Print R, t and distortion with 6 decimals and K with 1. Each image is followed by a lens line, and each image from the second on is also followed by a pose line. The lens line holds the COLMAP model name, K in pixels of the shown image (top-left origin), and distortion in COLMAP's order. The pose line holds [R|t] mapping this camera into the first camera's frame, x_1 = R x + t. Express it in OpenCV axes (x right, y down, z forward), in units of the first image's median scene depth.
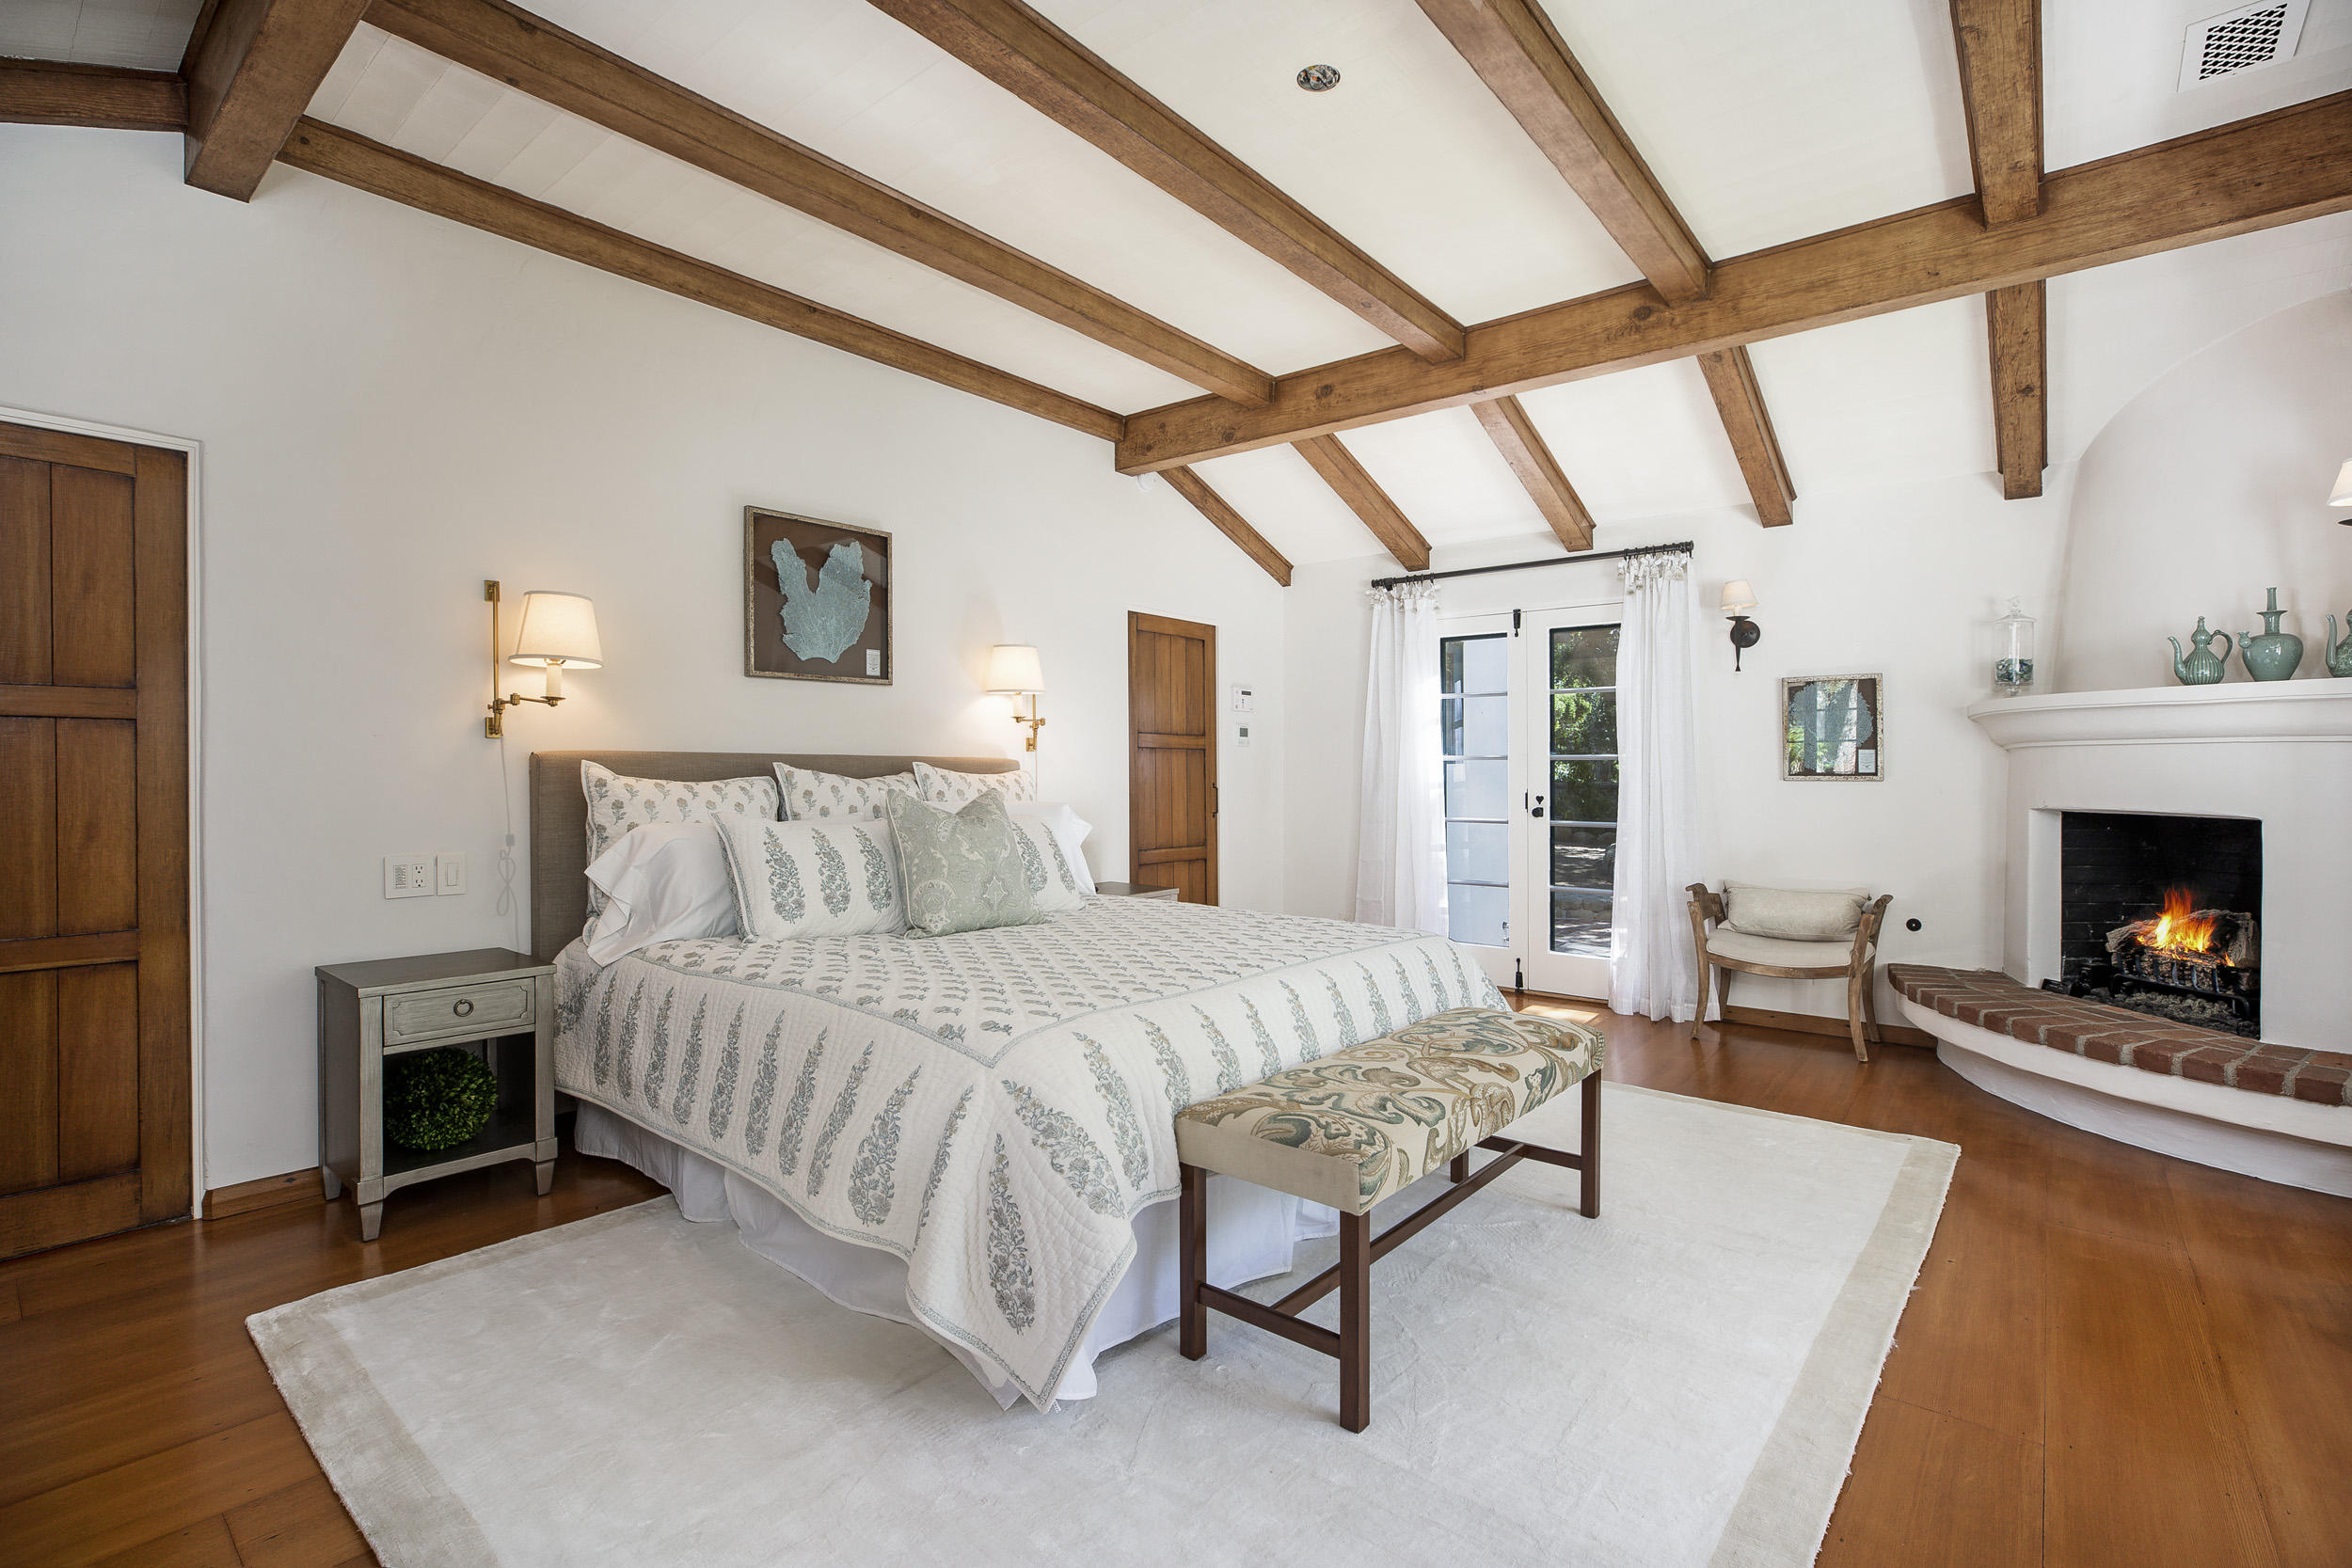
lens RADIAL K [[1076.8, 0, 1175.5], [0, 1076.8, 784.8], [0, 0, 1]] dist [-0.016434, 0.000137]
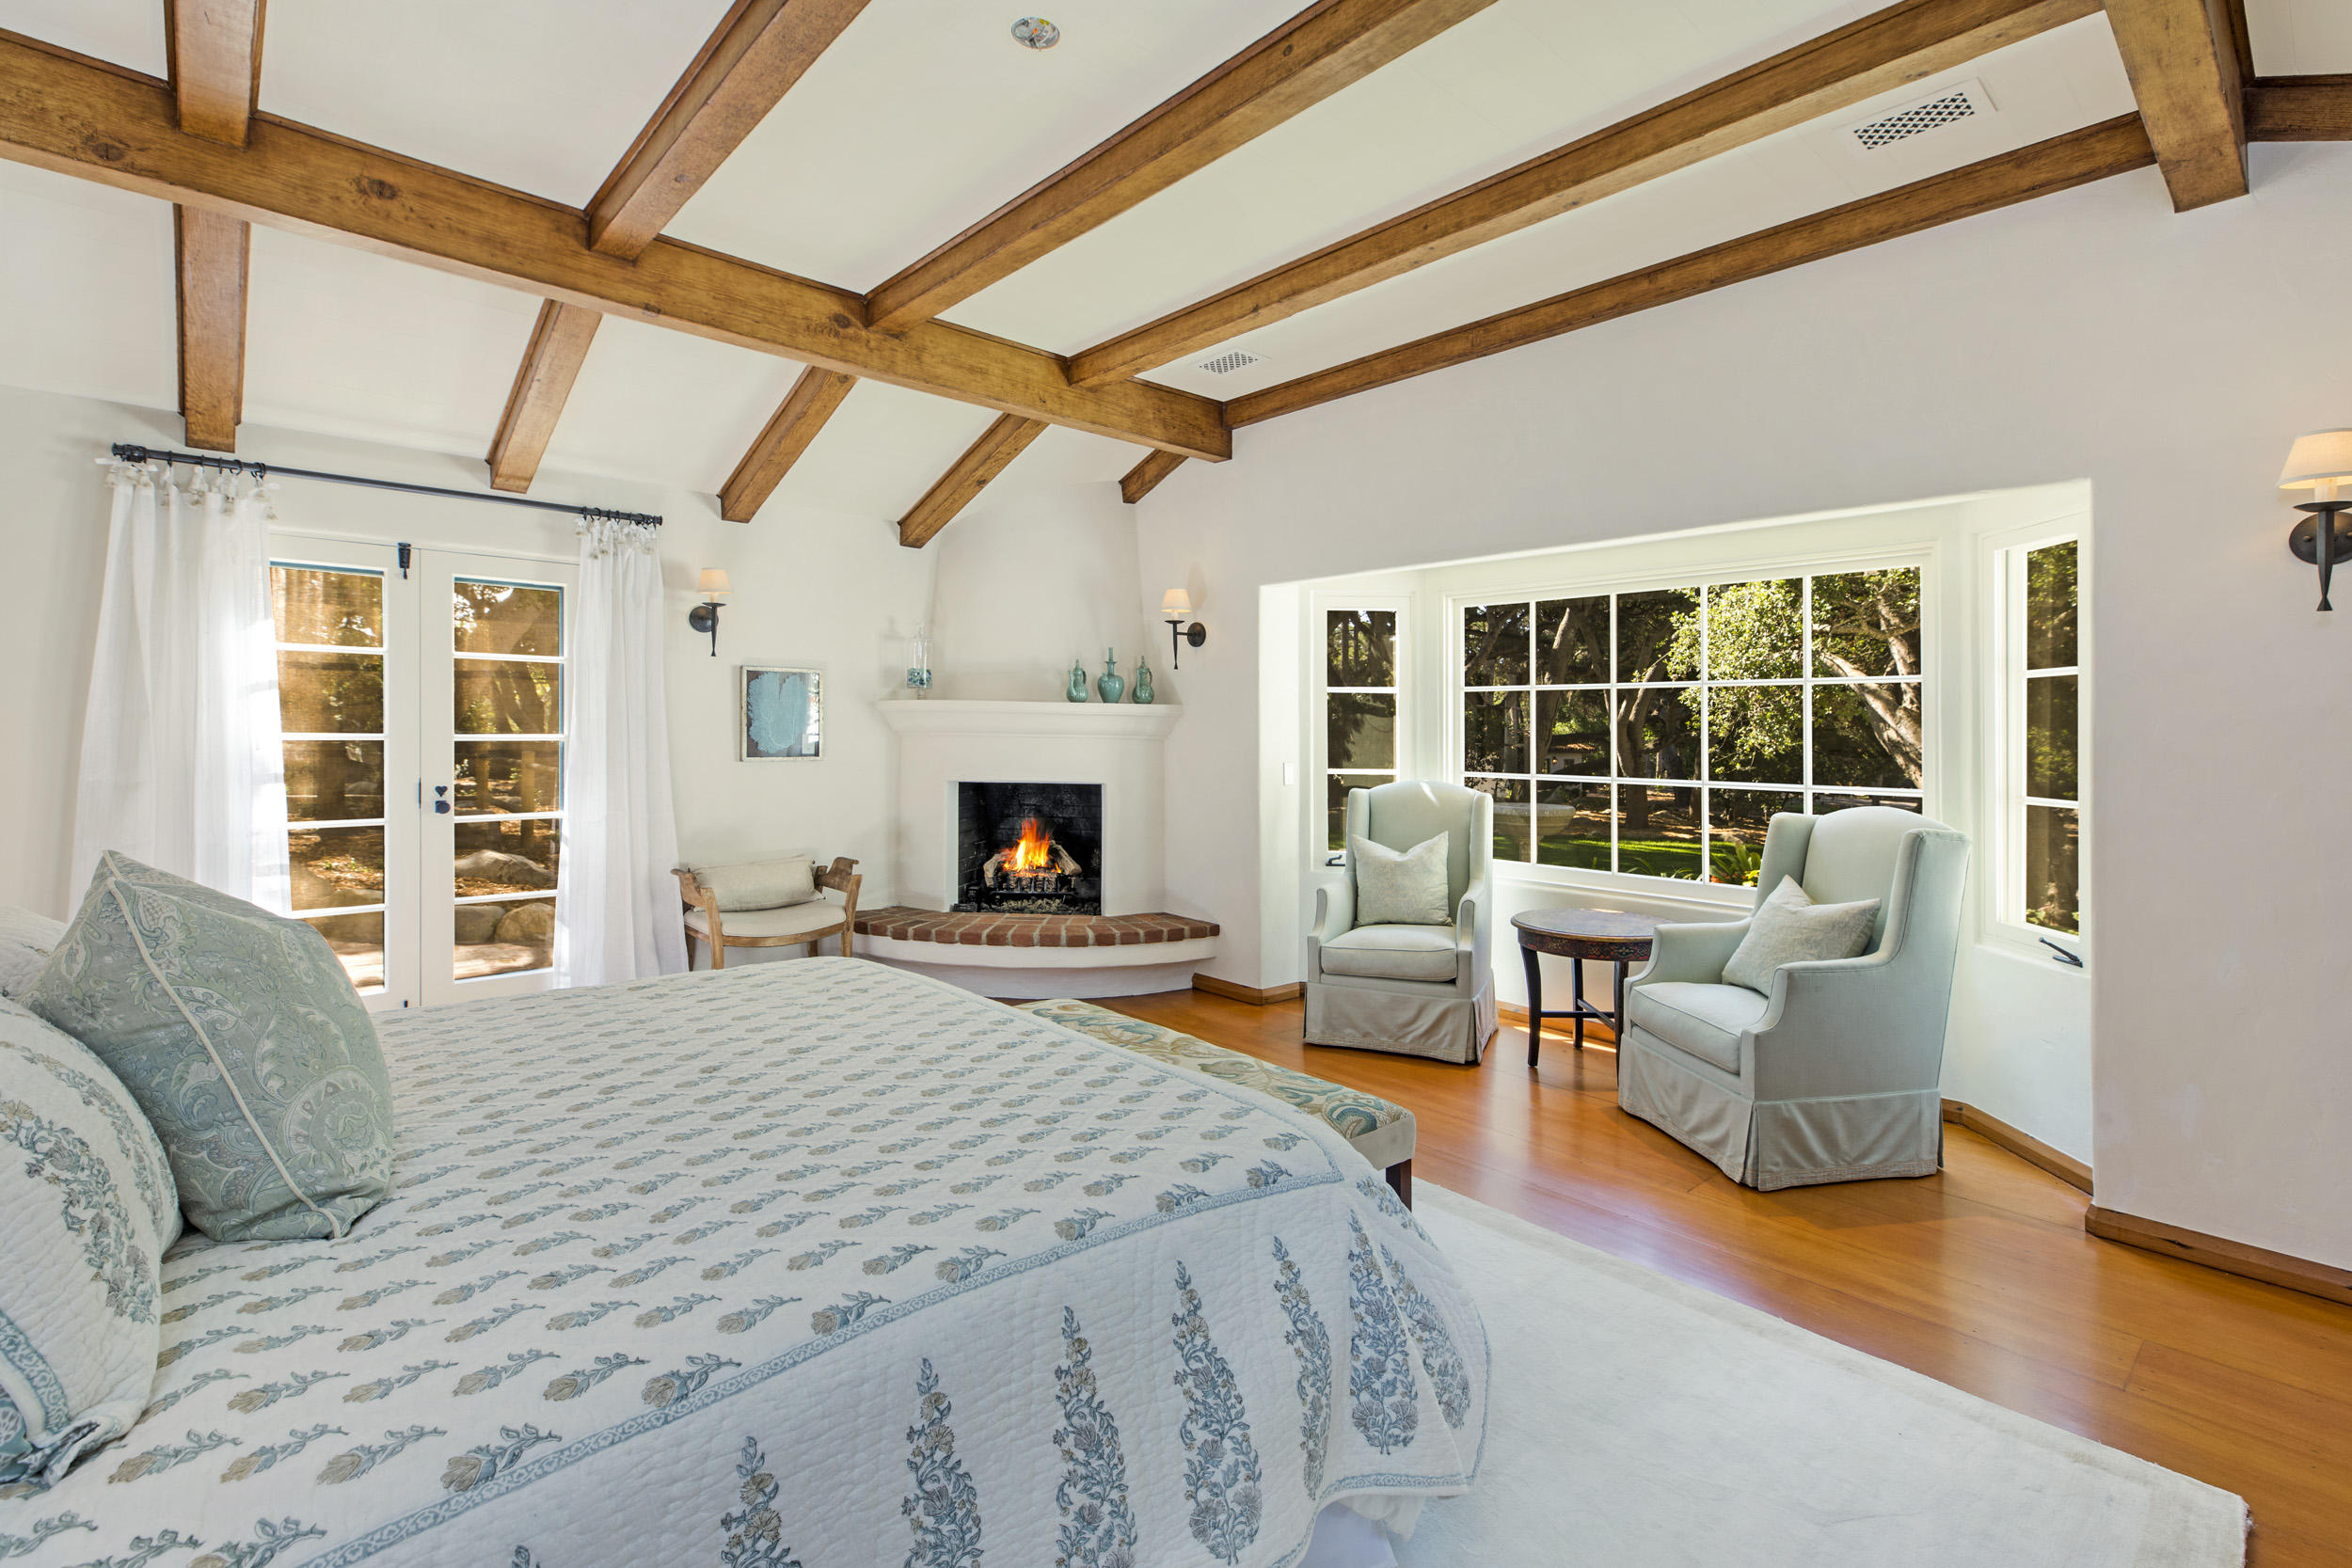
lens RADIAL K [[1076.8, 0, 1164.7], [0, 1076.8, 726.7], [0, 0, 1]] dist [-0.016434, 0.000137]
pose [[0.144743, 0.001680, 0.989468, -0.454718], [0.003132, 0.999993, -0.002156, -0.038028], [-0.989464, 0.003411, 0.144736, 0.456553]]
